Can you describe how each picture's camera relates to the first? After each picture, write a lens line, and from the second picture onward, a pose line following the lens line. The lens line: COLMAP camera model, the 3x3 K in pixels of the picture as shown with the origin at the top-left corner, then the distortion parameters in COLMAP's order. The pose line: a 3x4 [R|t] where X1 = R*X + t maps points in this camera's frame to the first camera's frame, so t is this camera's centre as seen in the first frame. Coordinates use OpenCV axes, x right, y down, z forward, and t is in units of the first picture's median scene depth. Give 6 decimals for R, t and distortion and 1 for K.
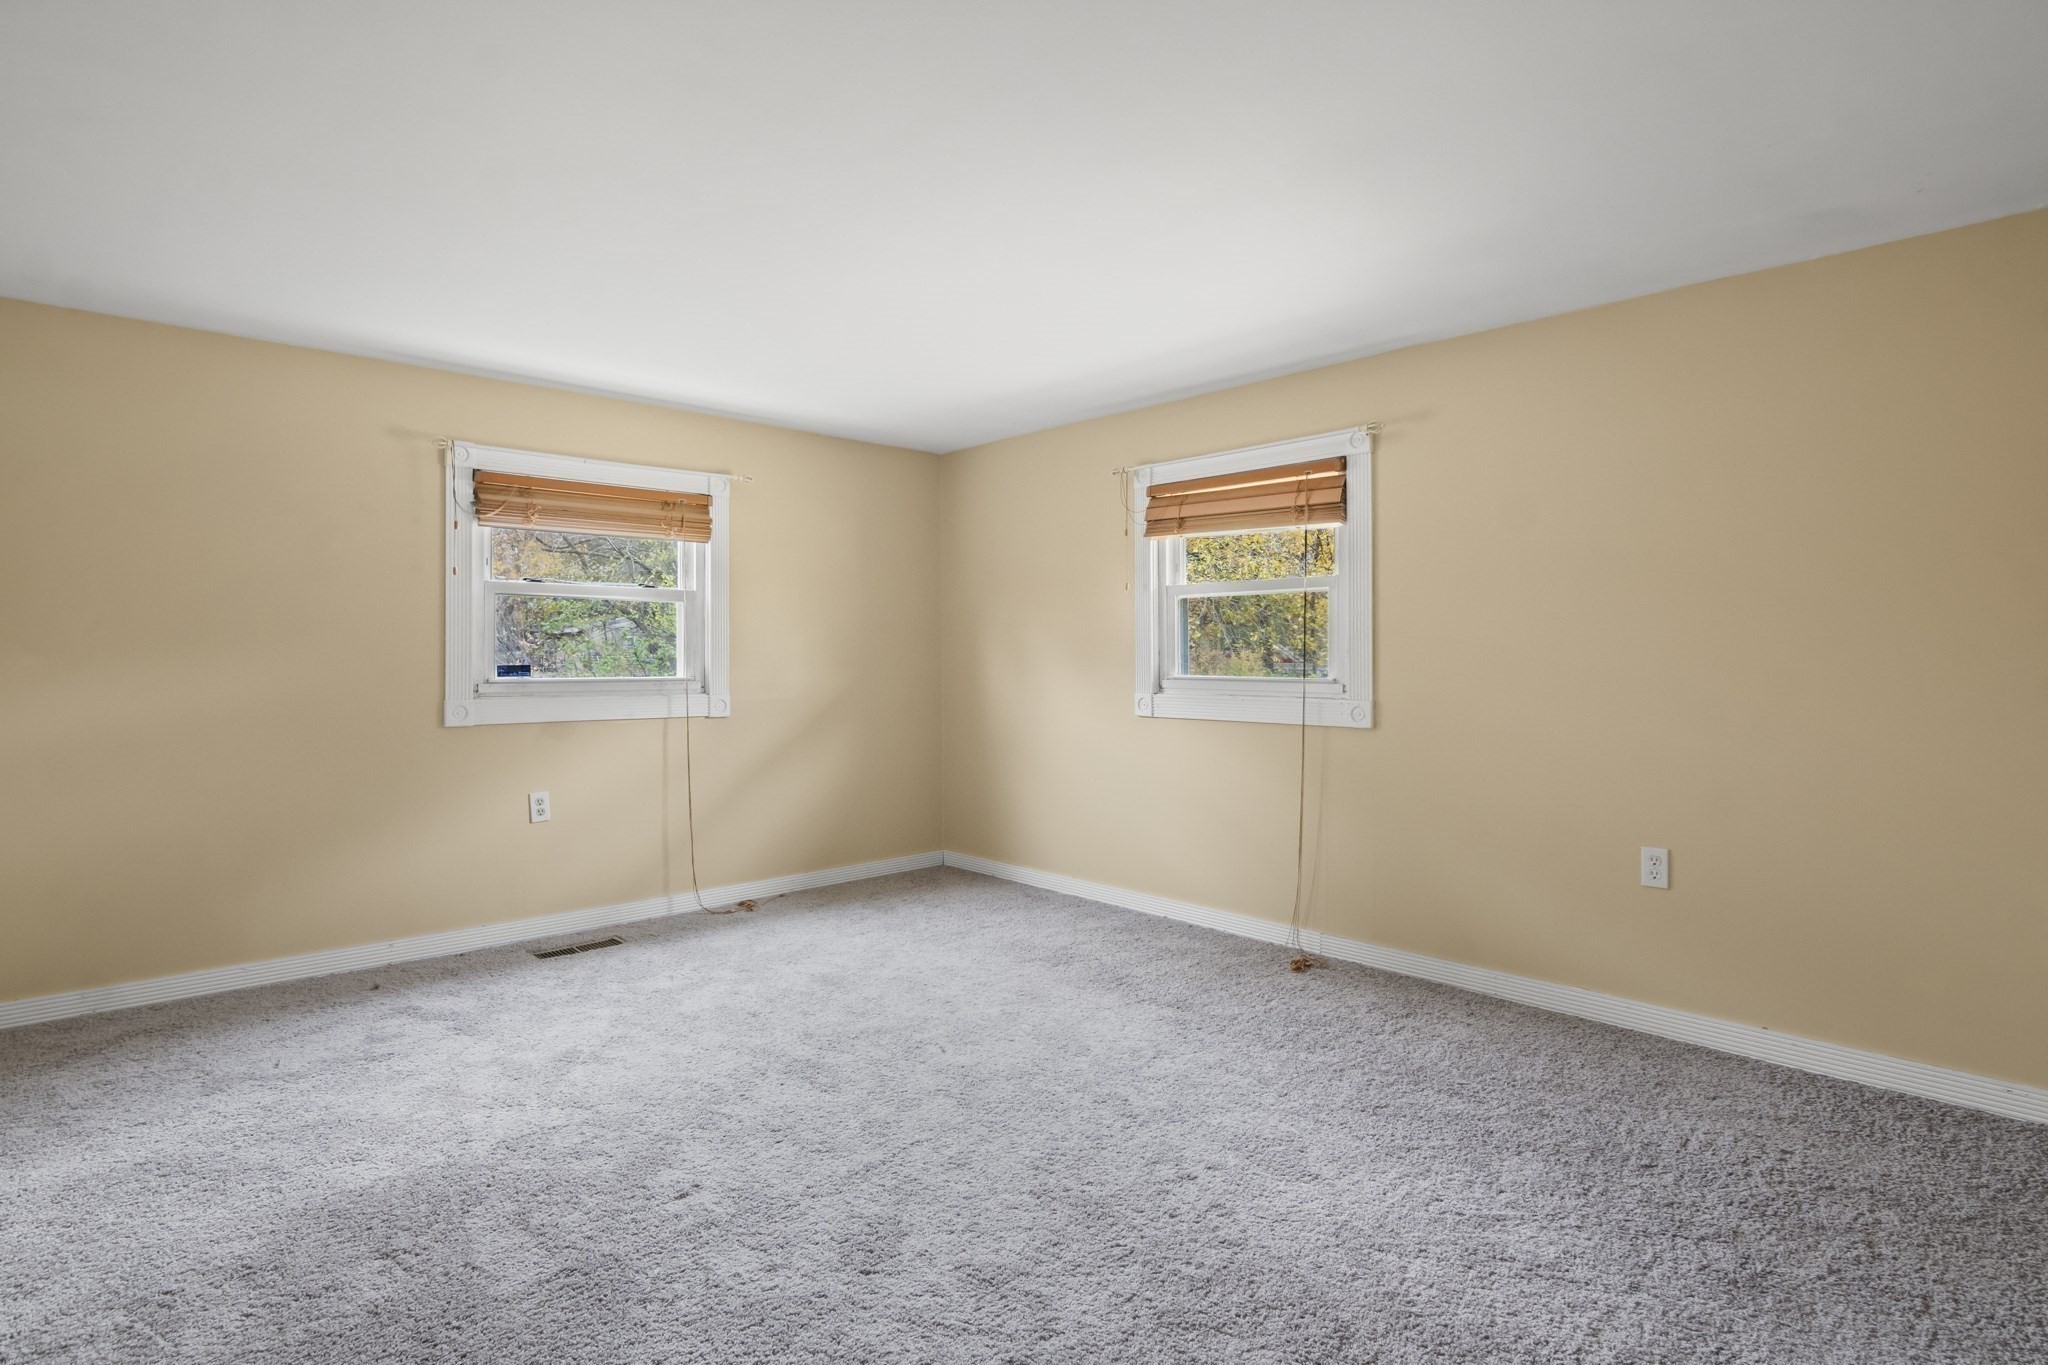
lens RADIAL K [[1041.8, 0, 1050.9], [0, 1041.8, 682.7], [0, 0, 1]] dist [-0.022472, -0.000837]
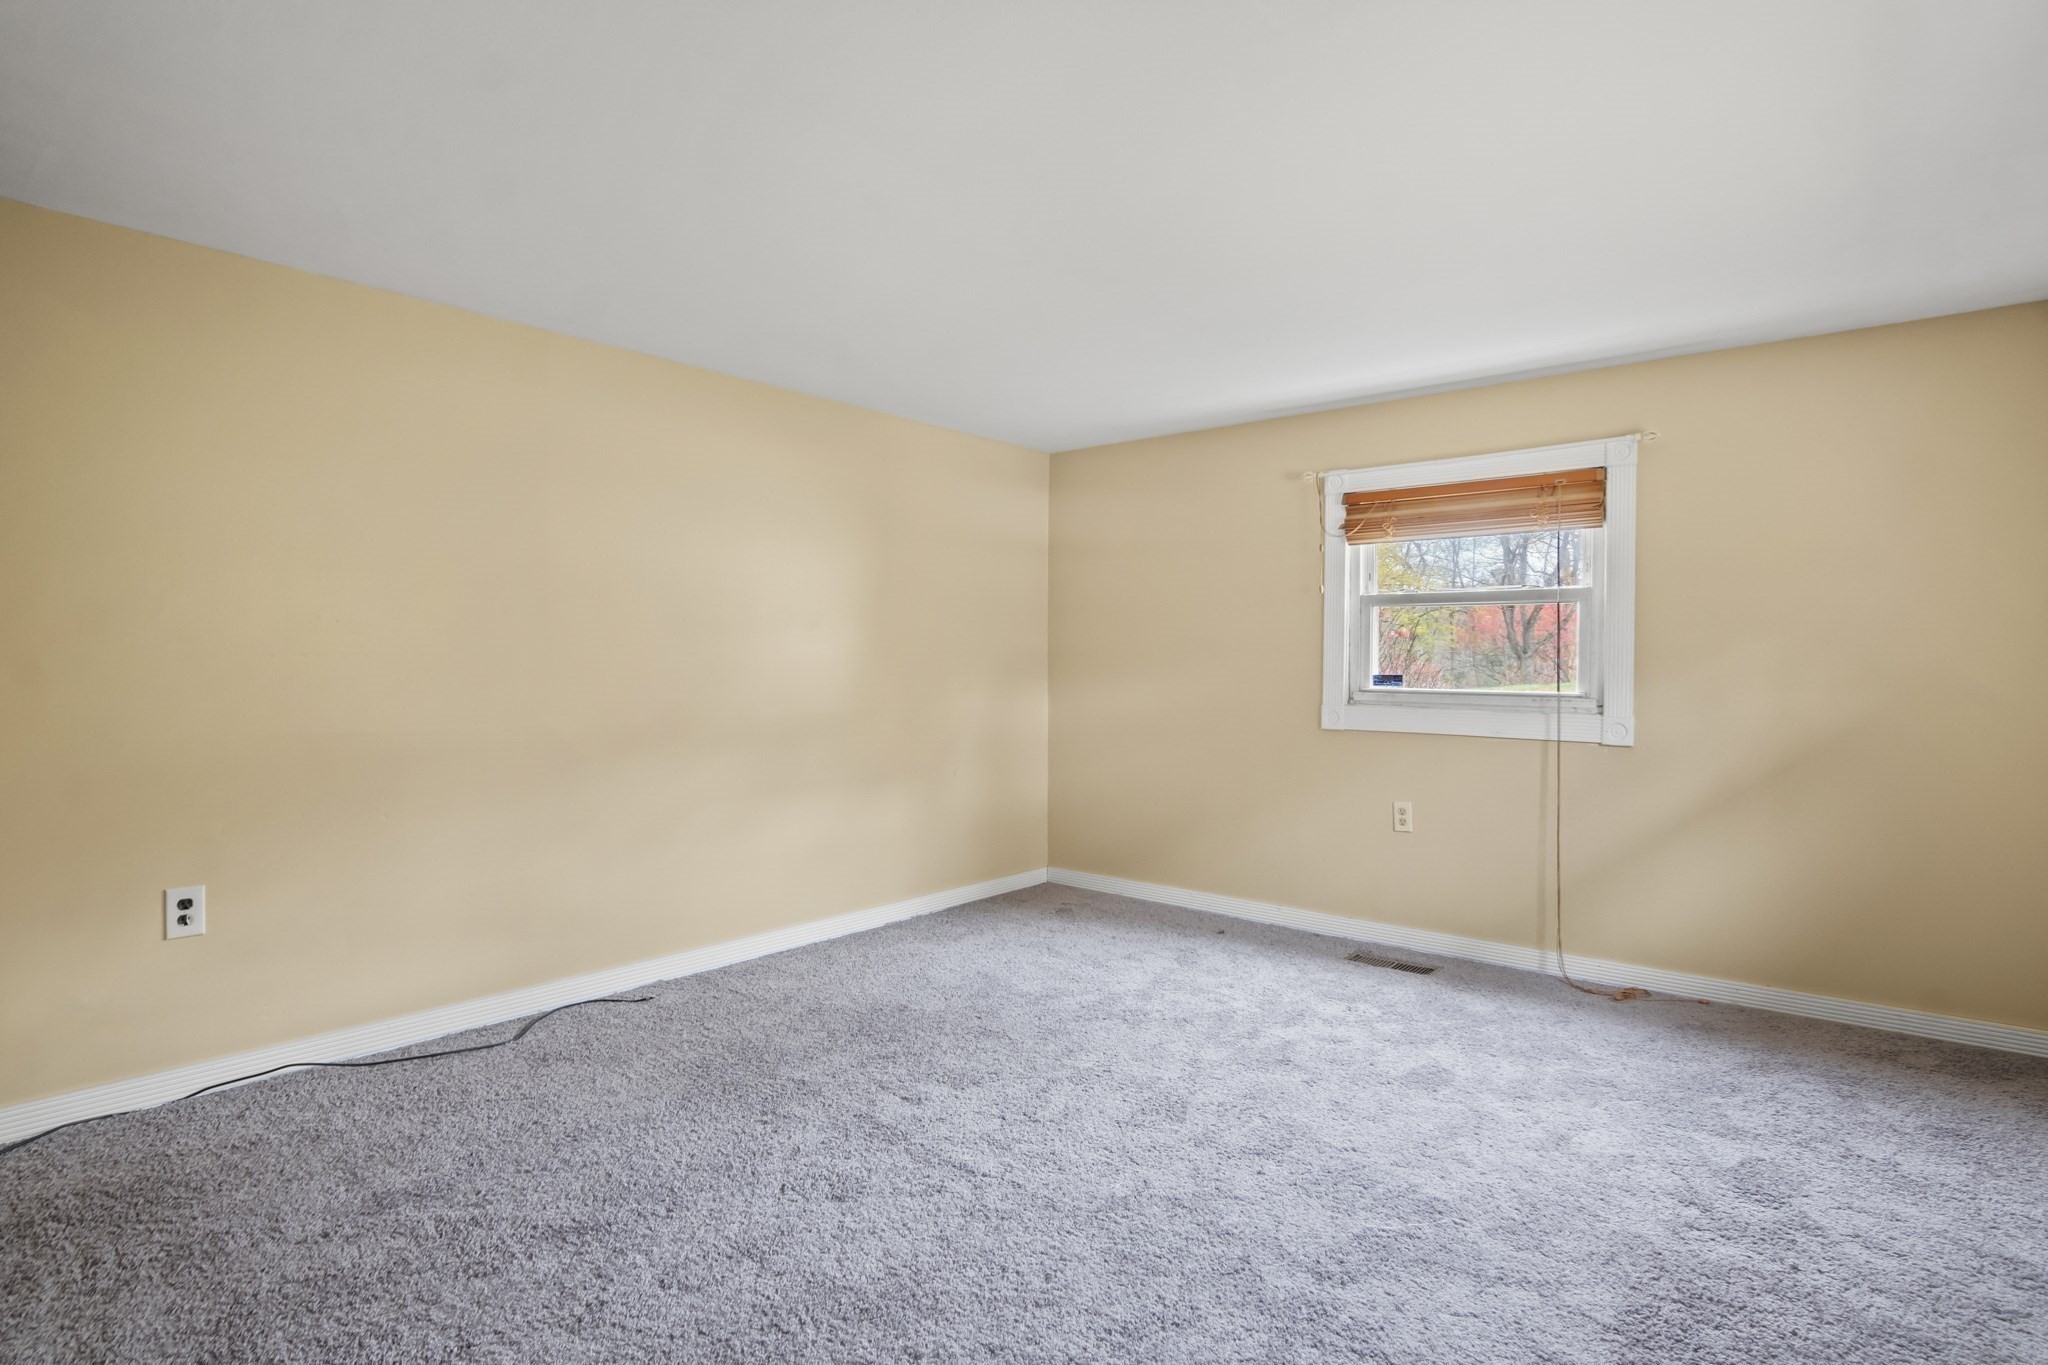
lens RADIAL K [[1040.7, 0, 1014.7], [0, 1040.7, 658.6], [0, 0, 1]] dist [-0.015456, -0.001013]
pose [[0.092953, -0.000674, -0.995670, 0.490189], [-0.033507, 0.999431, -0.003805, -0.017219], [0.995107, 0.033716, 0.092878, 0.546569]]
